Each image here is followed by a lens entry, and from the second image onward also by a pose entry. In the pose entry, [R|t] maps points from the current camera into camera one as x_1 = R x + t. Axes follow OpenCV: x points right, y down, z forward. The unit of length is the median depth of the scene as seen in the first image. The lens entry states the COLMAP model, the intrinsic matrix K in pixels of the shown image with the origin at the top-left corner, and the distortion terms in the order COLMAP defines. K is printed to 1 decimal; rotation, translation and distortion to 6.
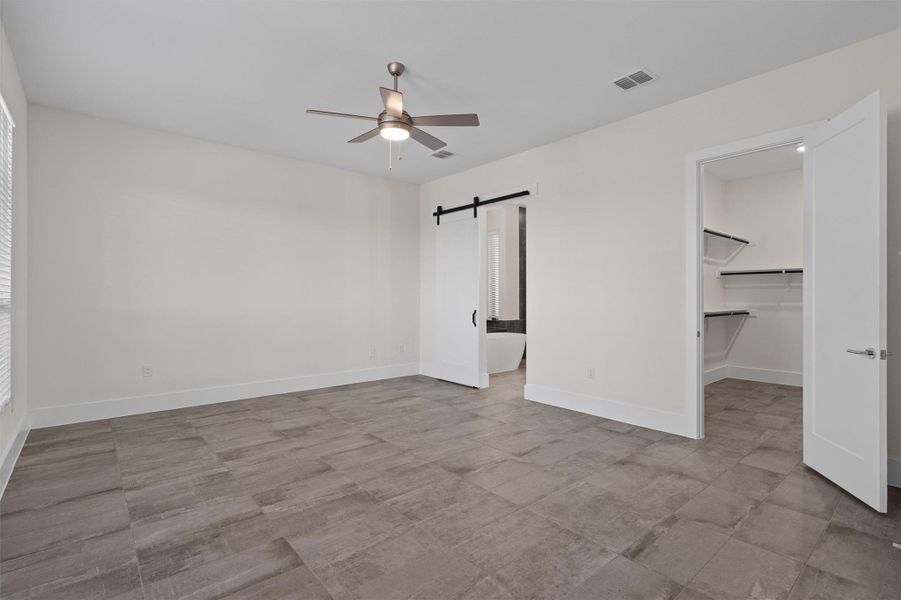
lens RADIAL K [[426.3, 0, 450.4], [0, 426.3, 299.4], [0, 0, 1]] dist [0.005117, 0.000587]
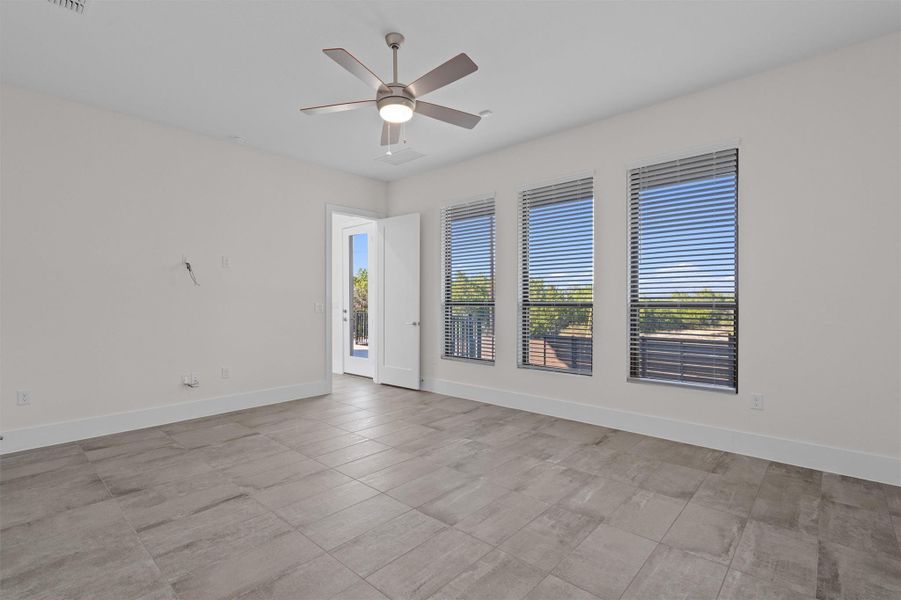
lens RADIAL K [[426.3, 0, 451.8], [0, 426.3, 299.2], [0, 0, 1]] dist [0.005117, 0.000587]
pose [[-0.991725, -0.001522, -0.128373, -0.140687], [-0.002242, 0.999983, 0.005466, -0.016623], [0.128362, 0.005709, -0.991711, 2.015186]]
